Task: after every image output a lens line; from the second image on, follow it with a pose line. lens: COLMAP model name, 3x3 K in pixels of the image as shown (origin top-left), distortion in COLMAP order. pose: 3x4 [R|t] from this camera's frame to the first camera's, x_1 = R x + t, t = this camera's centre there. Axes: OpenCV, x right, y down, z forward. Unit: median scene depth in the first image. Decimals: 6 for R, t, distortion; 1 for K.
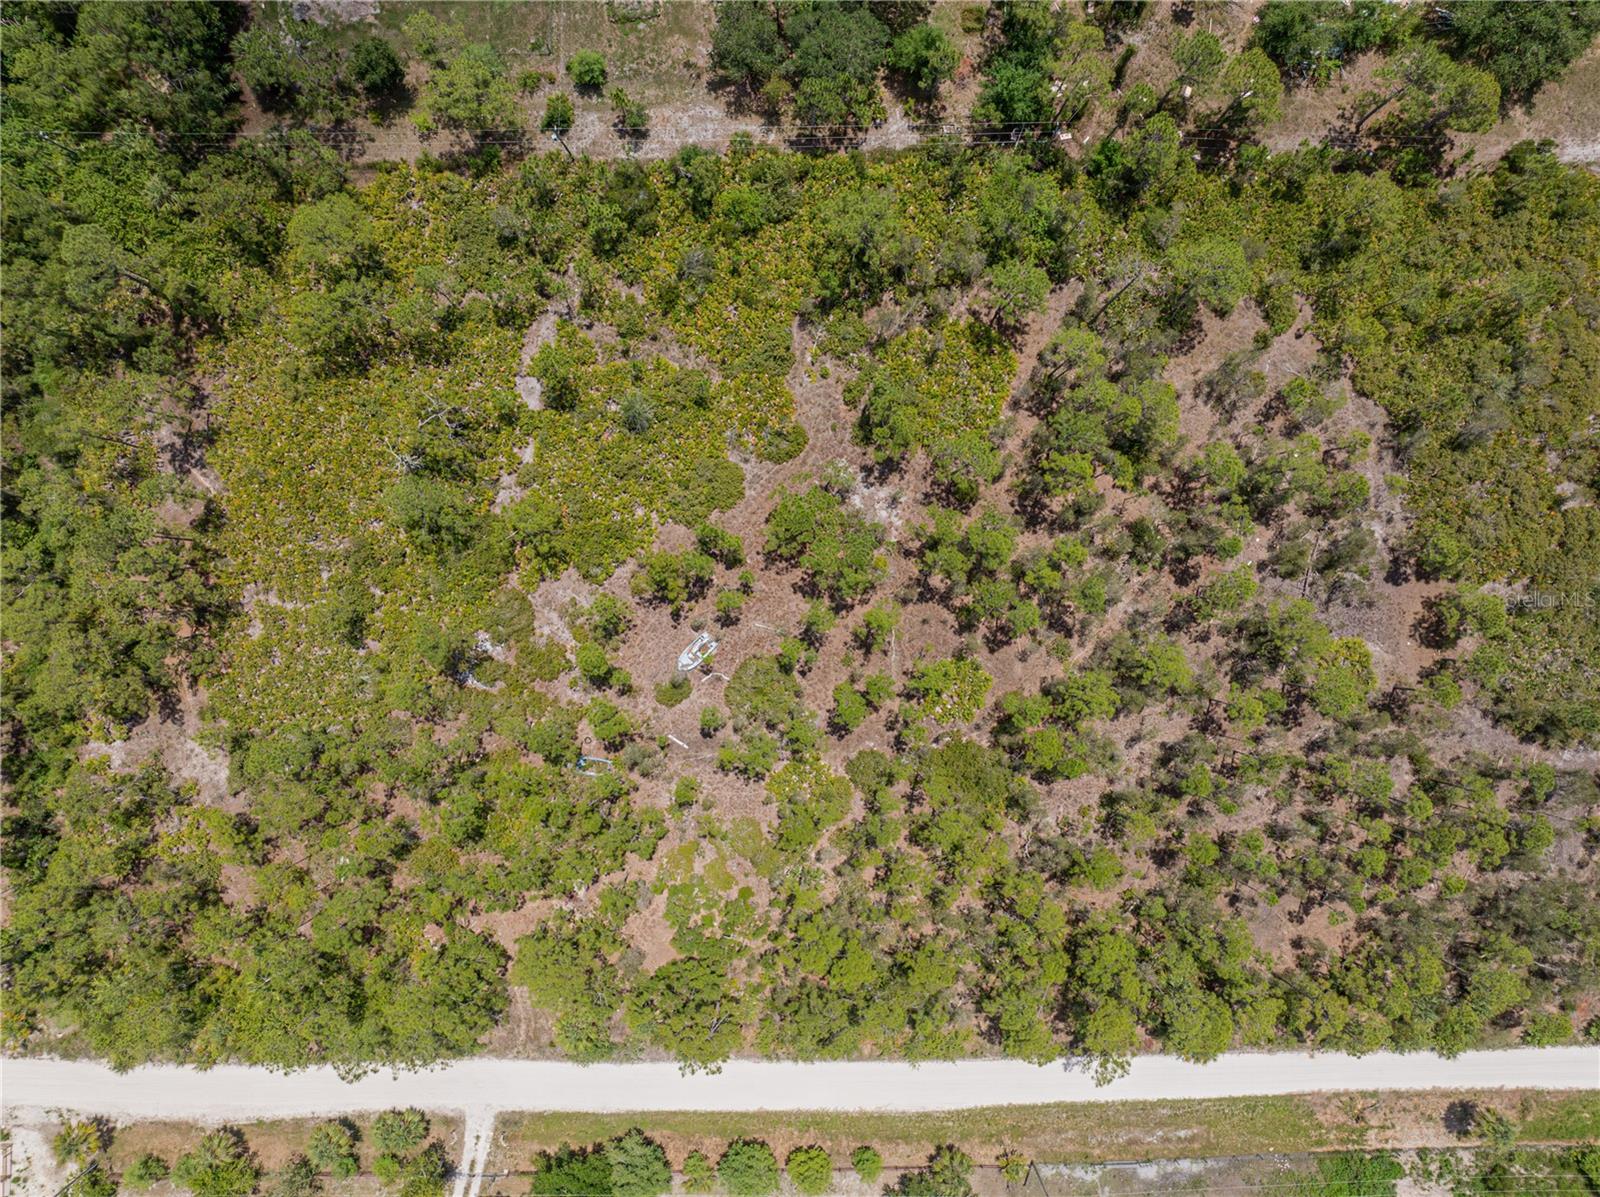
lens RADIAL K [[1125.7, 0, 798.7], [0, 1125.7, 602.6], [0, 0, 1]] dist [-0.048934, 0.011480]
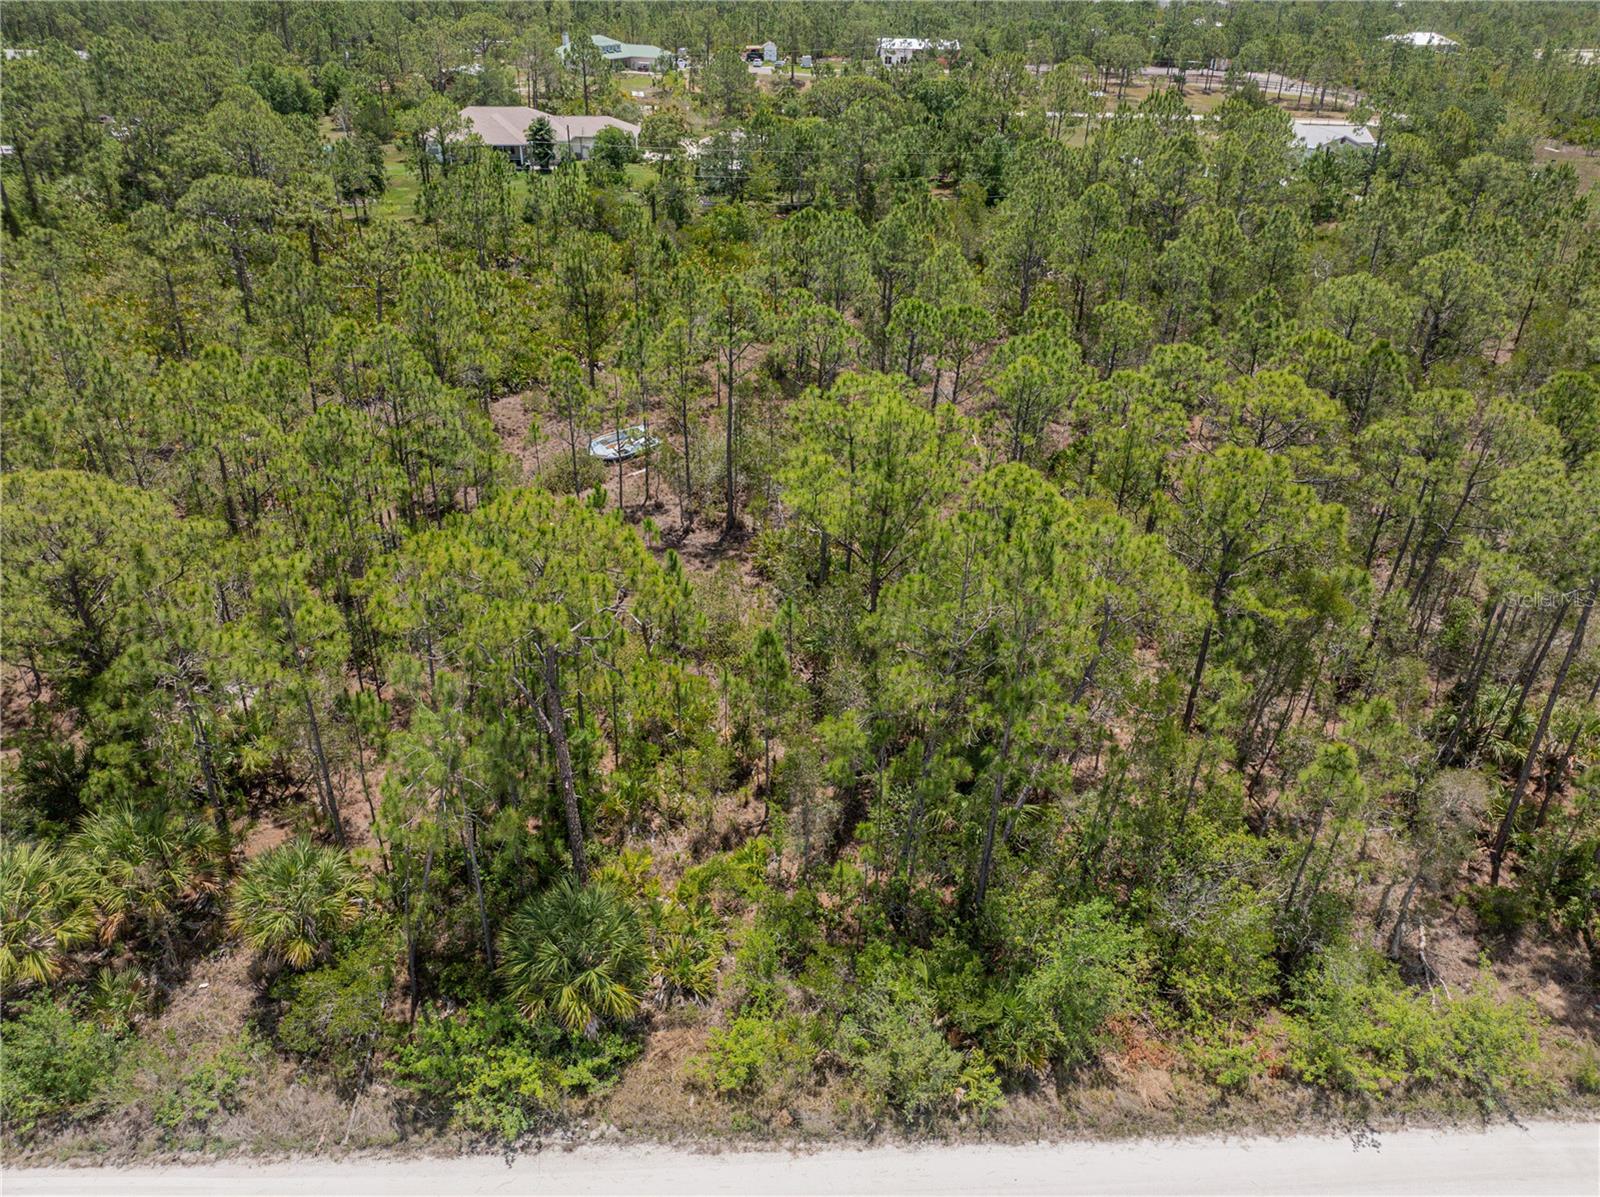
lens RADIAL K [[1125.7, 0, 797.6], [0, 1125.7, 598.1], [0, 0, 1]] dist [-0.048934, 0.011480]
pose [[0.999323, -0.018563, 0.031772, -0.024635], [0.036797, 0.500006, -0.865240, 0.559591], [0.000175, 0.865823, 0.500350, 0.788575]]
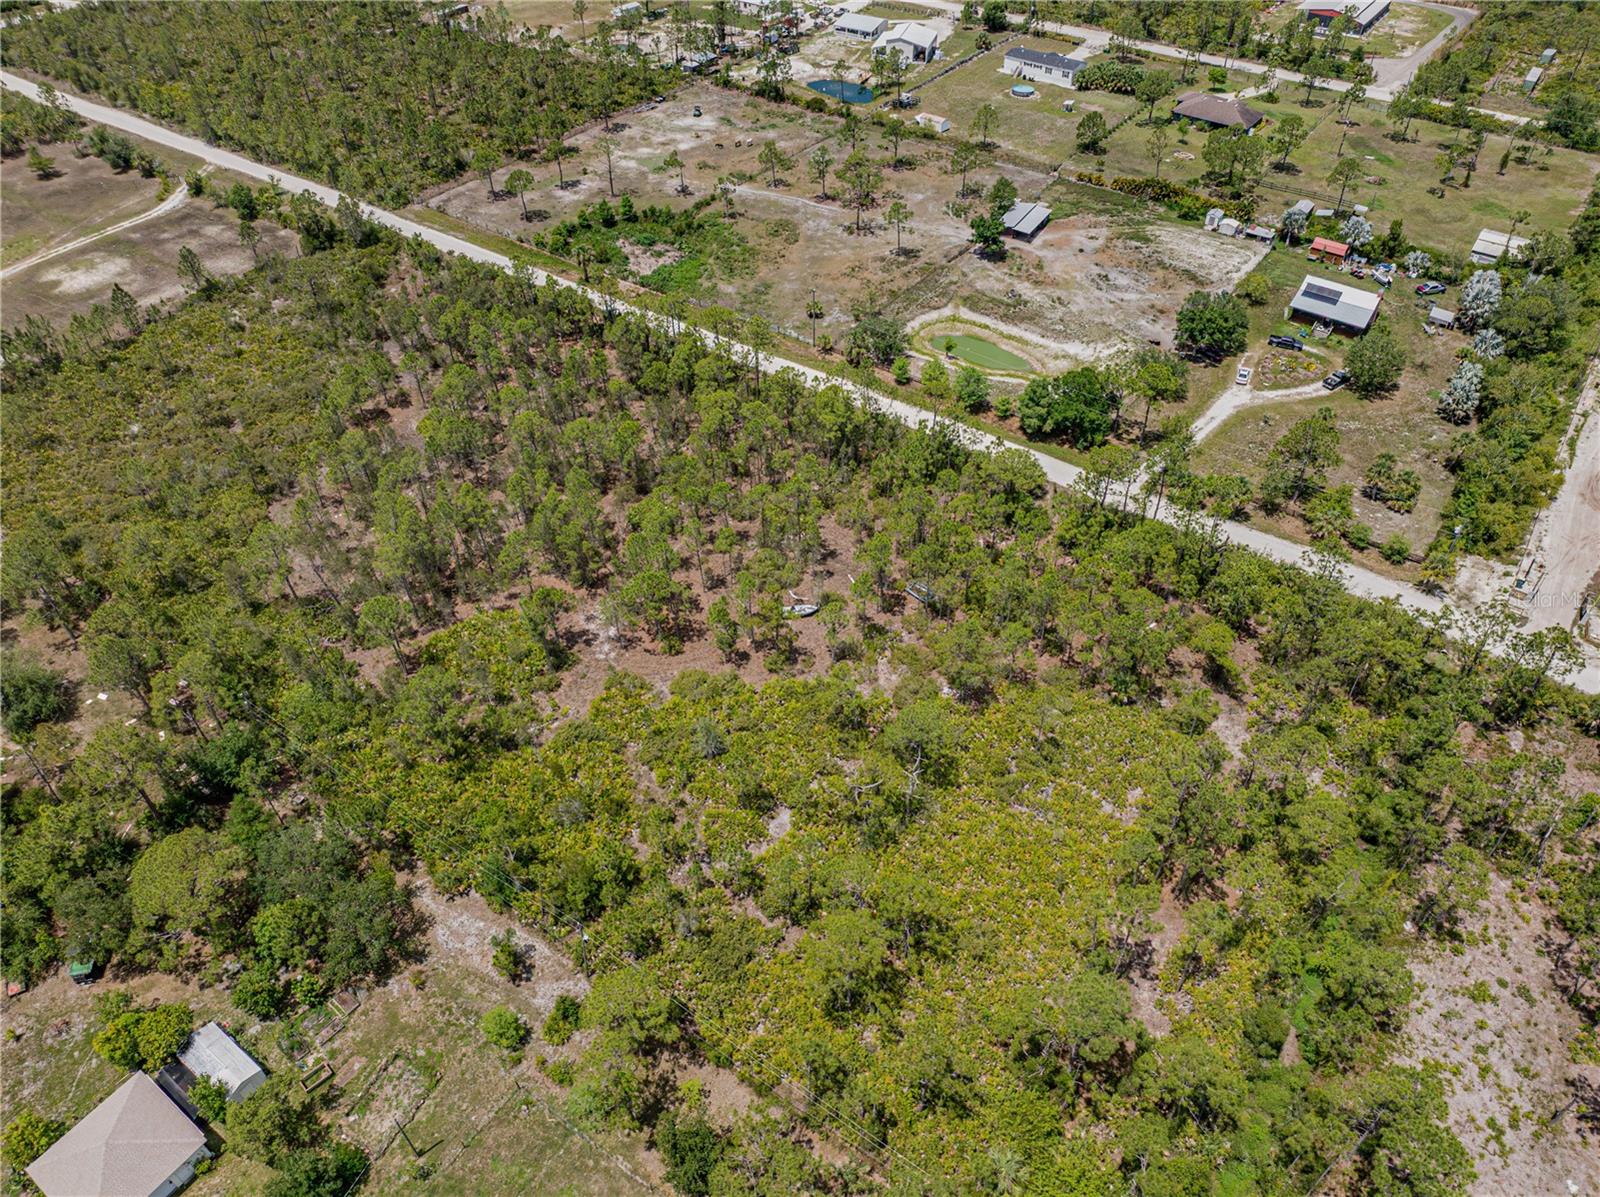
lens RADIAL K [[1125.7, 0, 803.7], [0, 1125.7, 591.3], [0, 0, 1]] dist [-0.048934, 0.011480]
pose [[-0.815417, -0.400168, 0.418284, -0.588752], [0.578868, -0.560263, 0.592467, -0.649823], [-0.002737, 0.725239, 0.688492, 0.157841]]
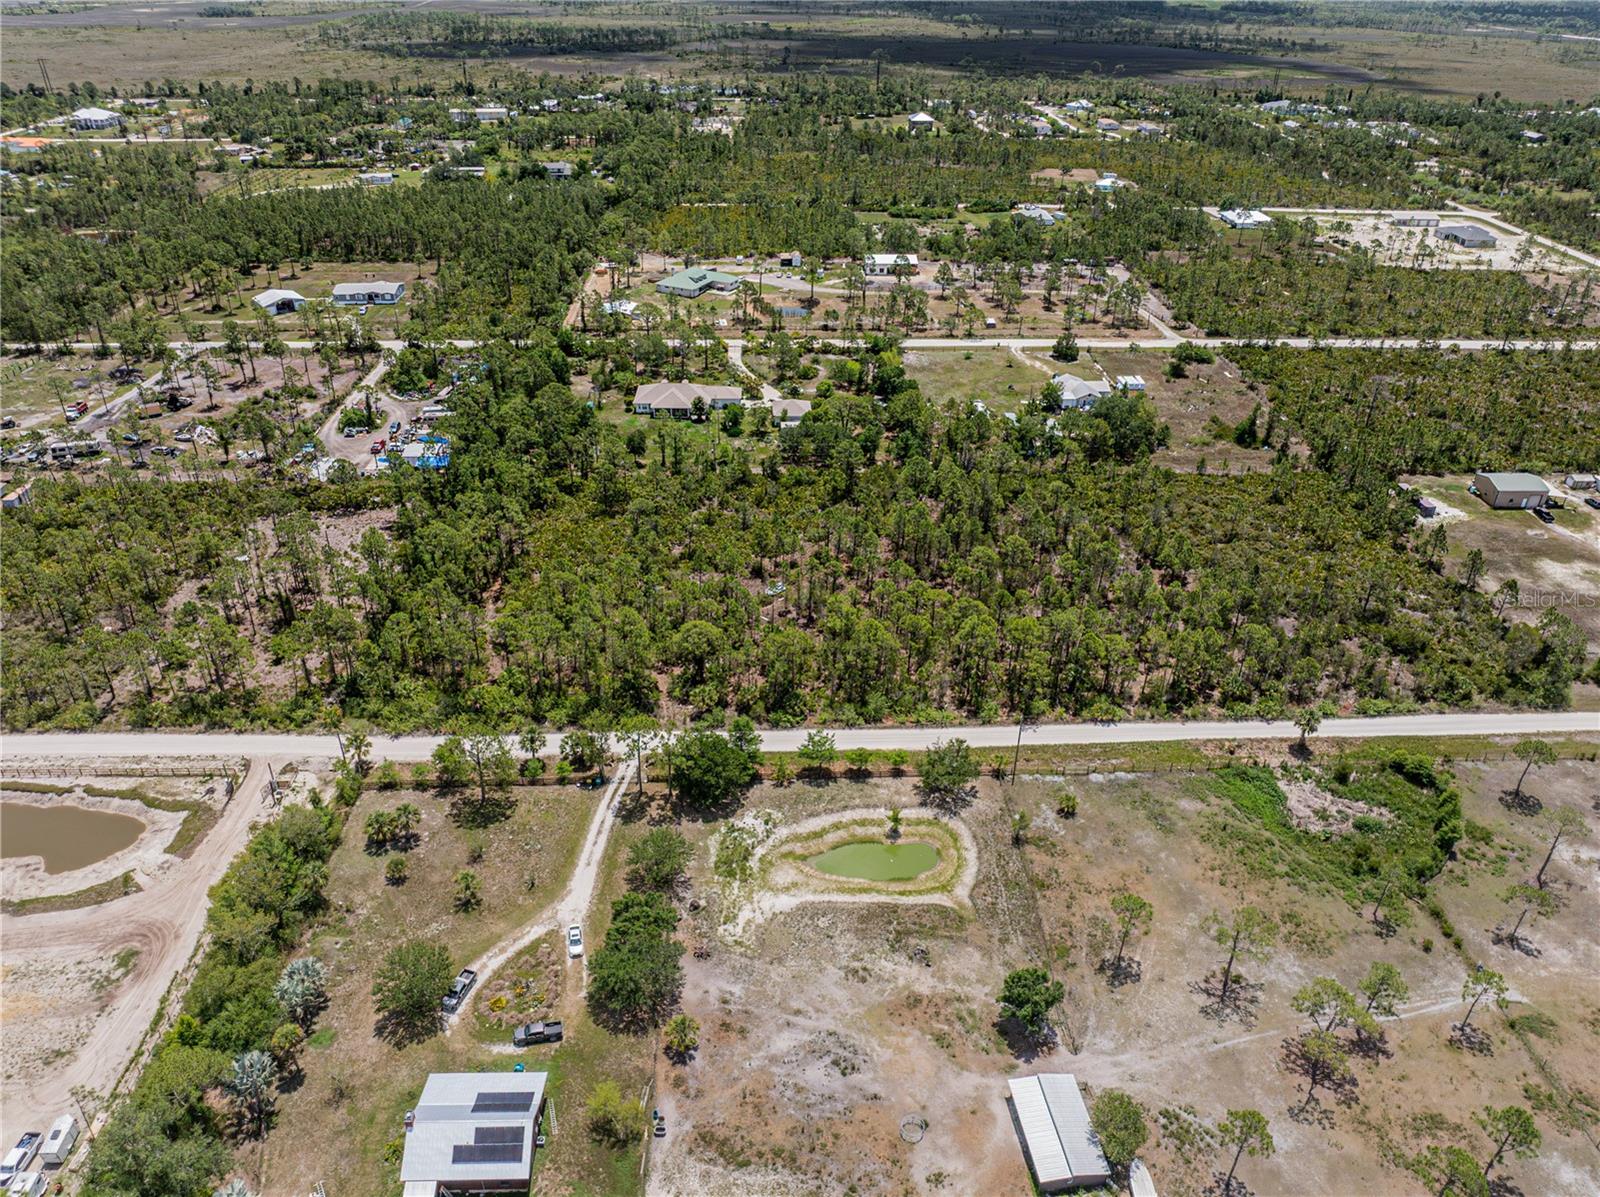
lens RADIAL K [[1125.7, 0, 801.0], [0, 1125.7, 600.4], [0, 0, 1]] dist [-0.048934, 0.011480]
pose [[0.999311, -0.018983, 0.031880, -0.107590], [0.037103, 0.508980, -0.859978, 1.644721], [0.000099, 0.860569, 0.509334, 0.071608]]
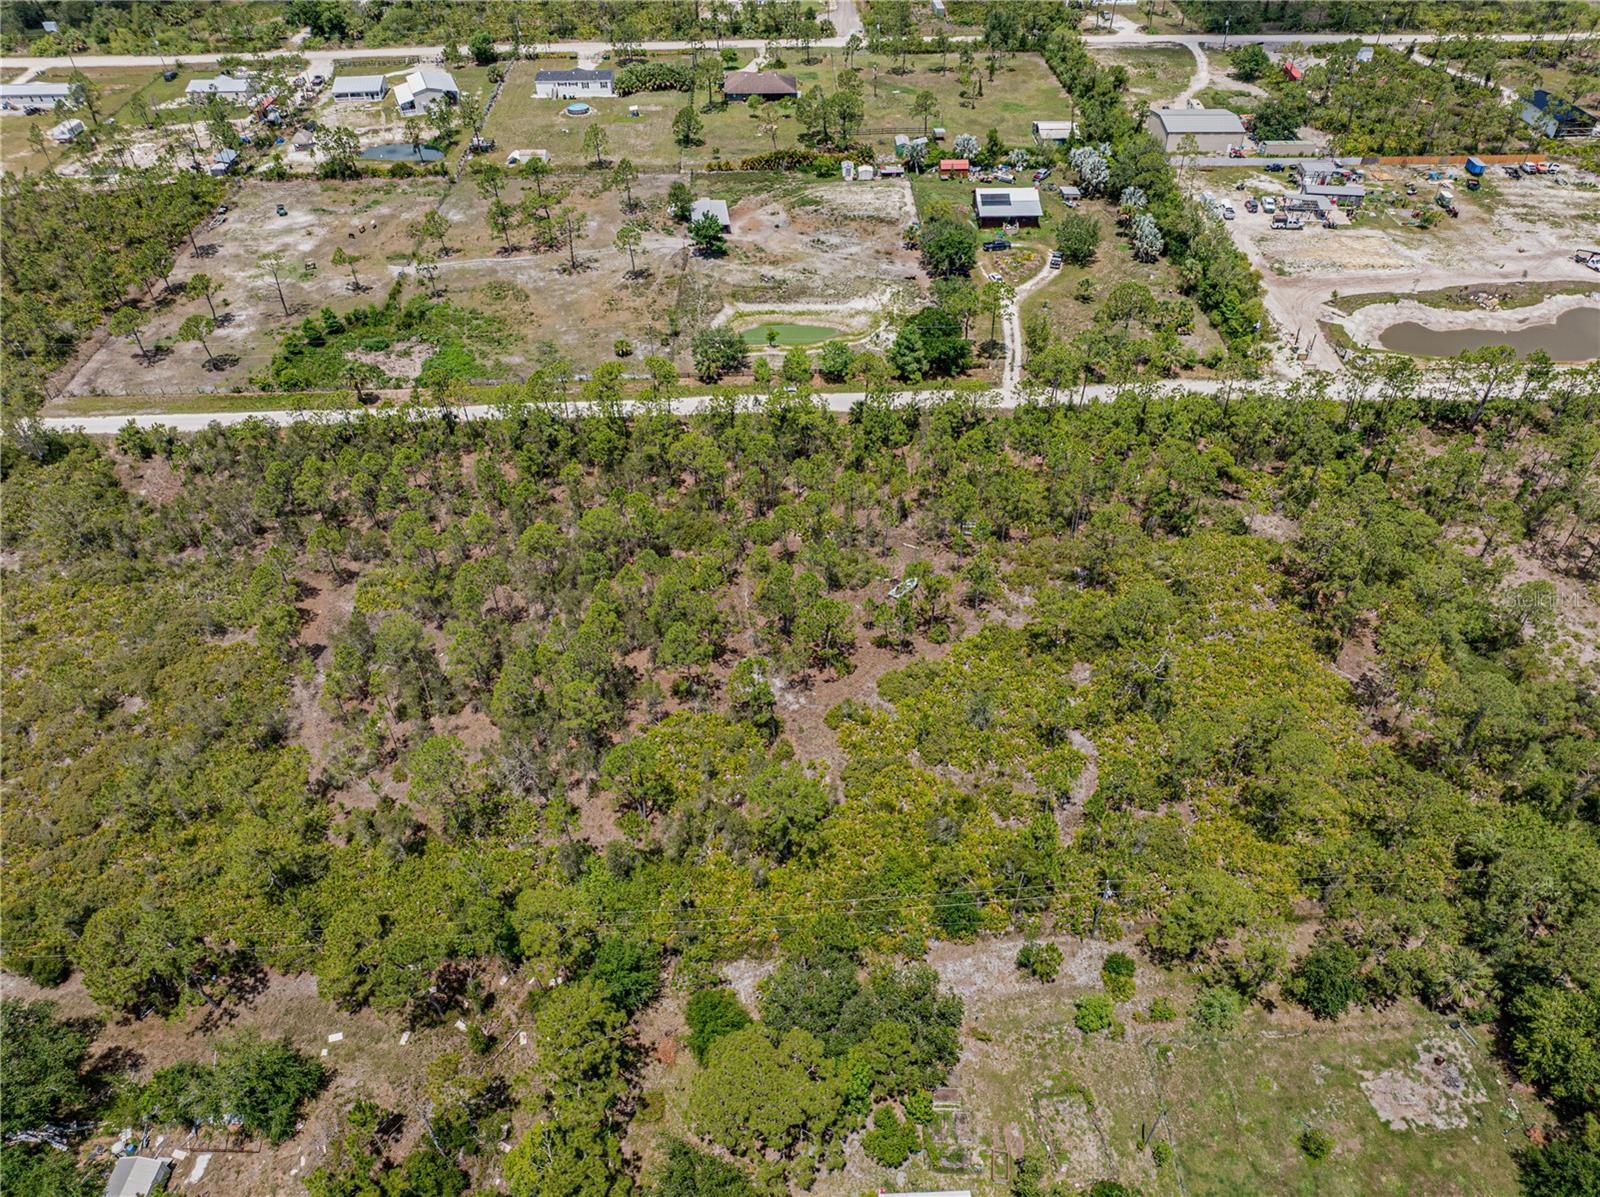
lens RADIAL K [[1125.7, 0, 799.5], [0, 1125.7, 592.2], [0, 0, 1]] dist [-0.048934, 0.011480]
pose [[-0.999314, 0.019686, -0.031364, 0.064771], [-0.036431, -0.674443, 0.737427, -0.875141], [-0.006637, 0.738064, 0.674698, 0.159241]]
